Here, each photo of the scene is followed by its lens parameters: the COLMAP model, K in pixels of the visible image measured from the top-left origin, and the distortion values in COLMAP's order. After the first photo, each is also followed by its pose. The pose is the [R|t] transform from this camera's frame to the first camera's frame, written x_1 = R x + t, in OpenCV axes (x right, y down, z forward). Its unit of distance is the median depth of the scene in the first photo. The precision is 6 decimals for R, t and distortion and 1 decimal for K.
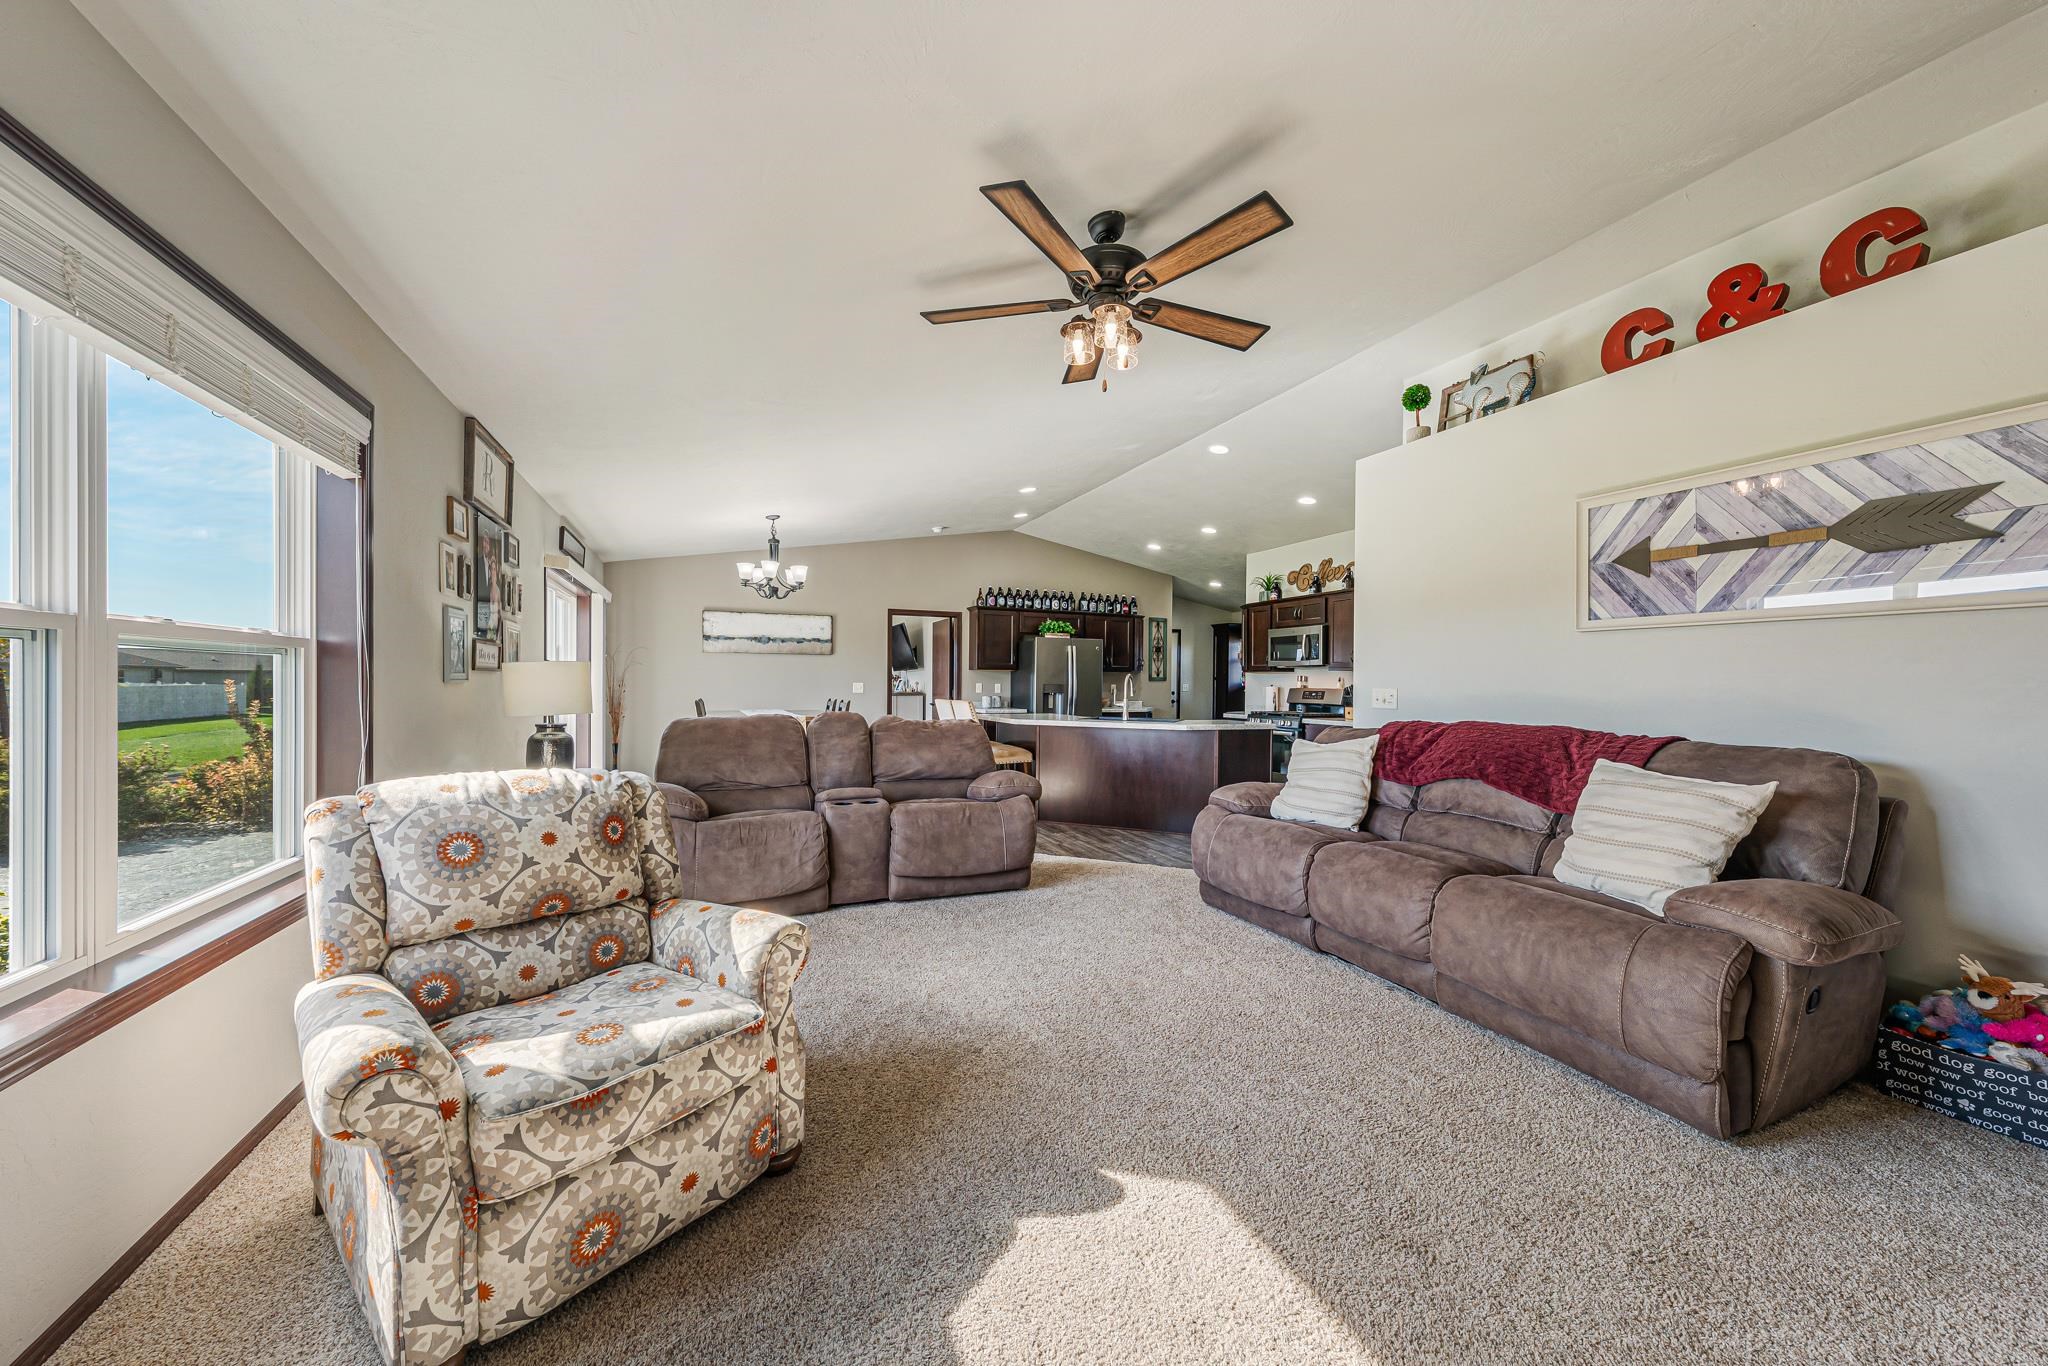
lens RADIAL K [[705.3, 0, 1025.6], [0, 705.3, 687.3], [0, 0, 1]] dist [-0.000604, -0.000063]
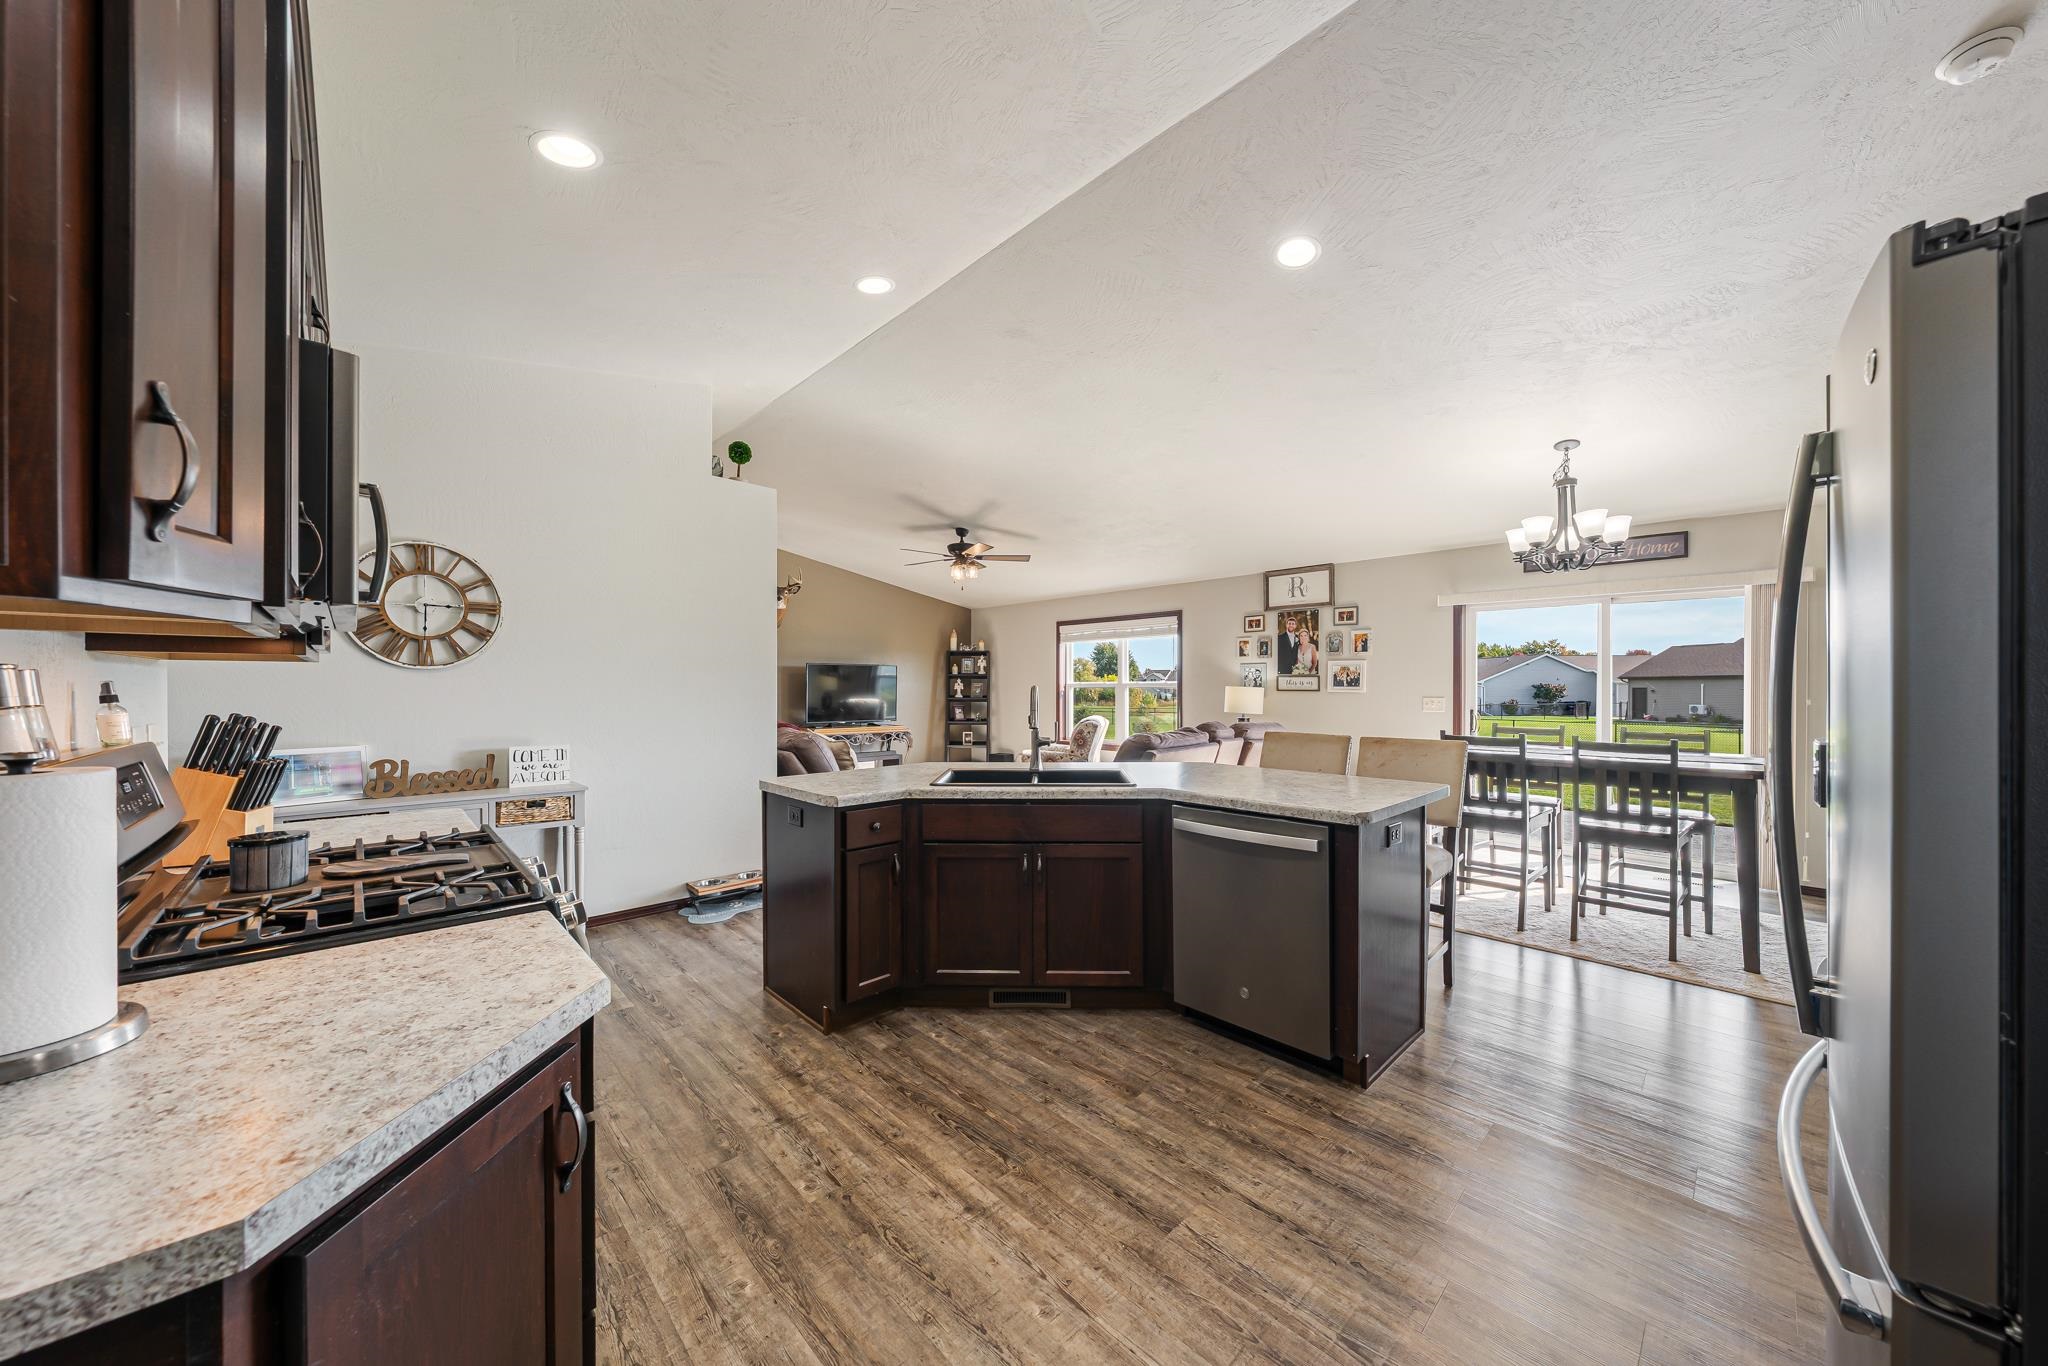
lens RADIAL K [[705.3, 0, 1025.6], [0, 705.3, 687.3], [0, 0, 1]] dist [-0.000604, -0.000063]
pose [[-0.937376, -0.009382, -0.348193, 0.631991], [-0.011073, 0.999935, 0.002867, -0.033909], [0.348143, 0.006543, -0.937418, 2.784678]]
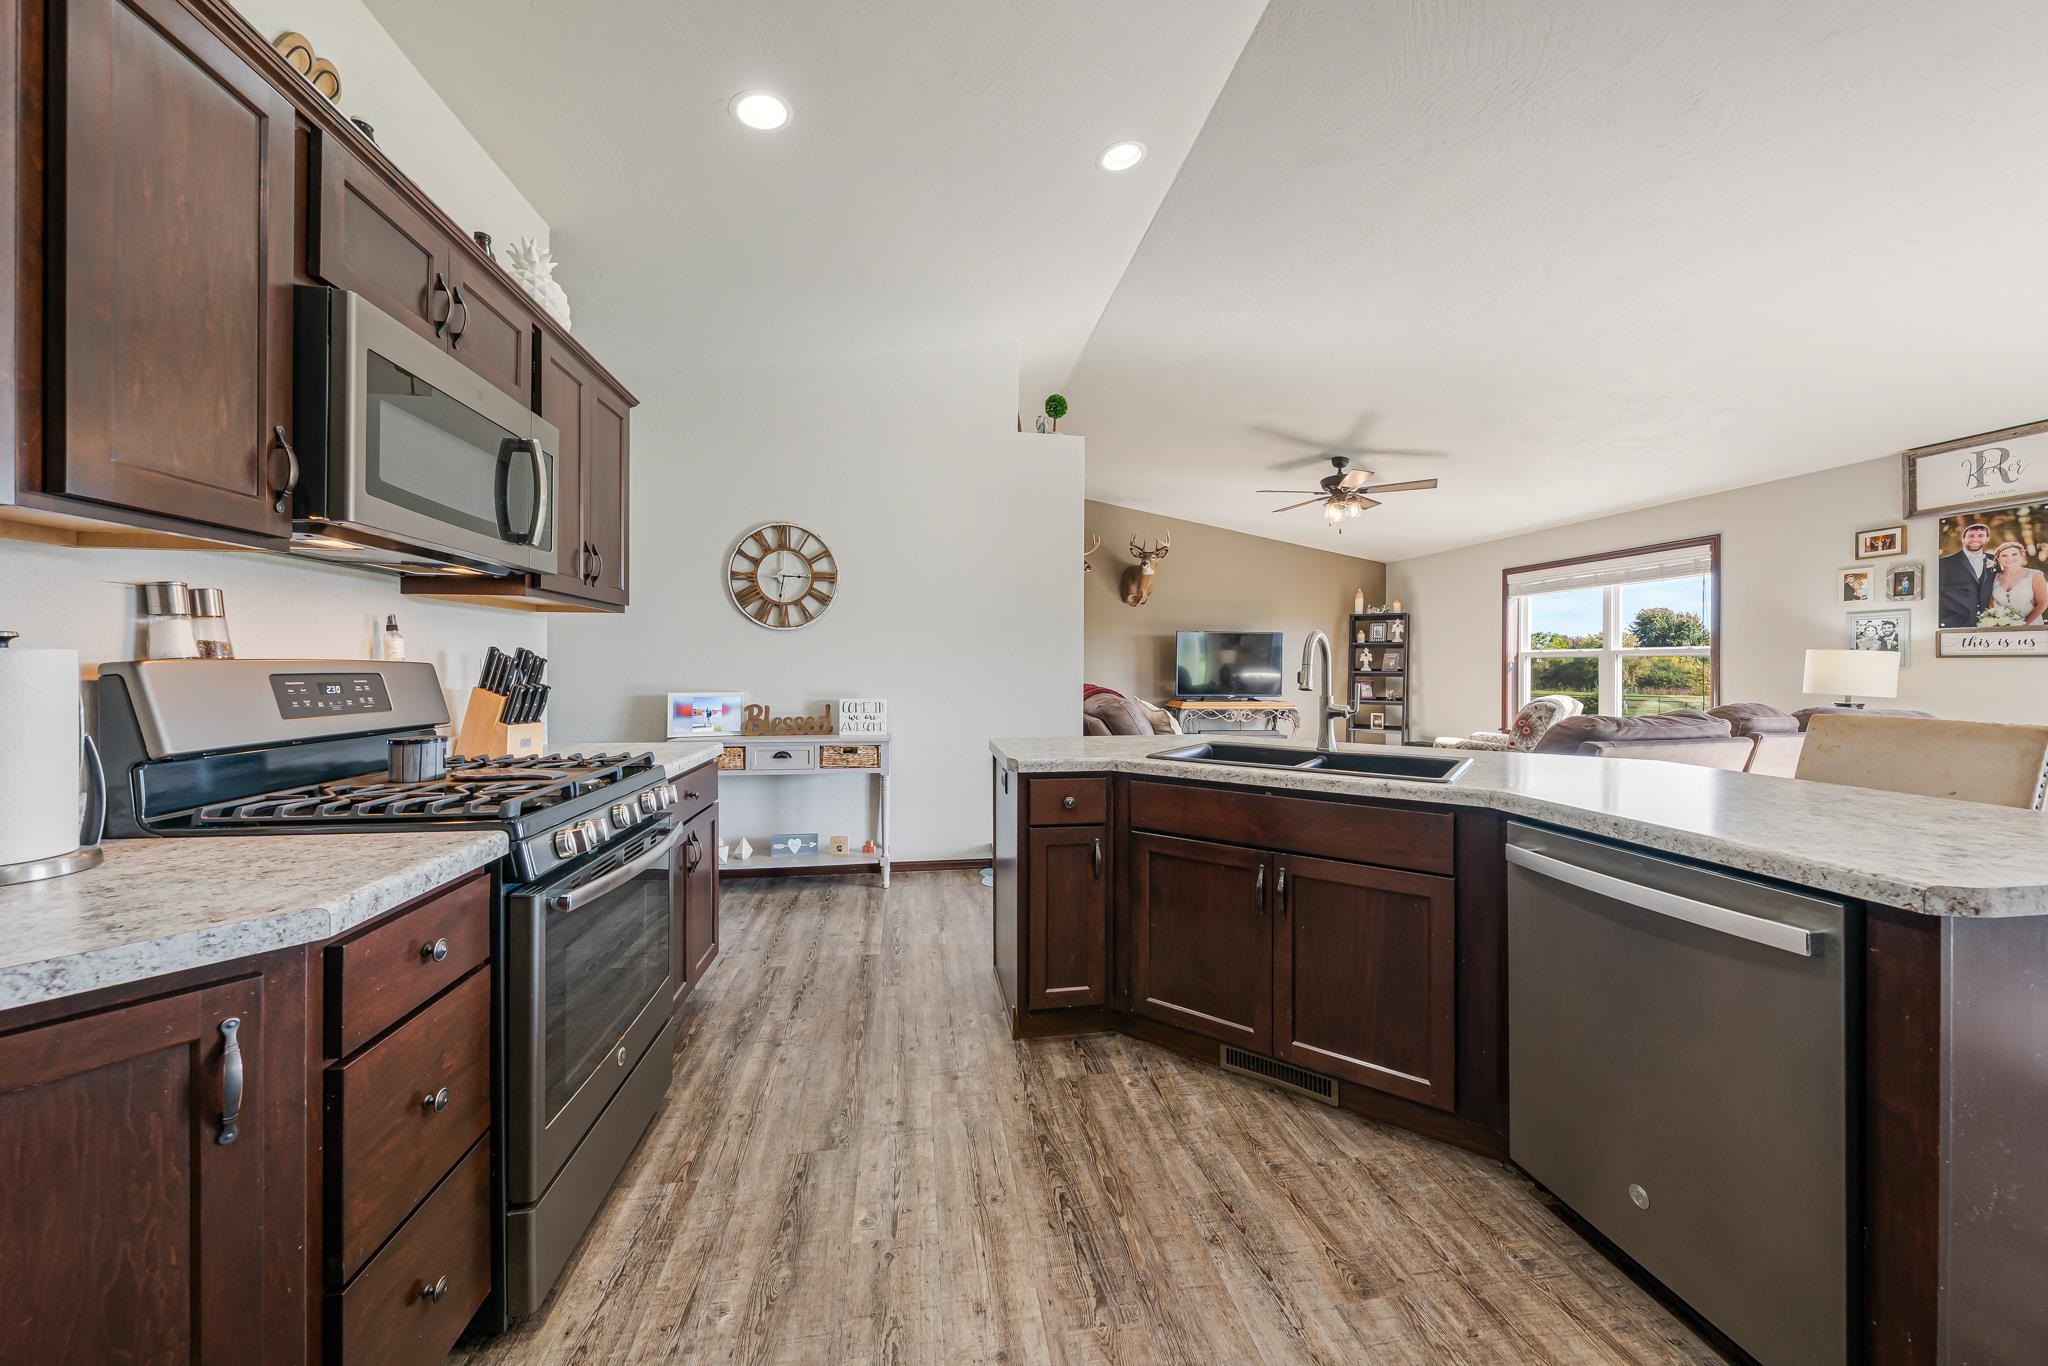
lens RADIAL K [[728.2, 0, 1025.0], [0, 728.2, 665.2], [0, 0, 1]] dist [-0.001692, -0.000094]
pose [[-0.969102, -0.014037, 0.246260, 0.379196], [-0.012735, 0.999895, 0.006877, -0.000896], [-0.246331, 0.003528, -0.969179, 2.633910]]
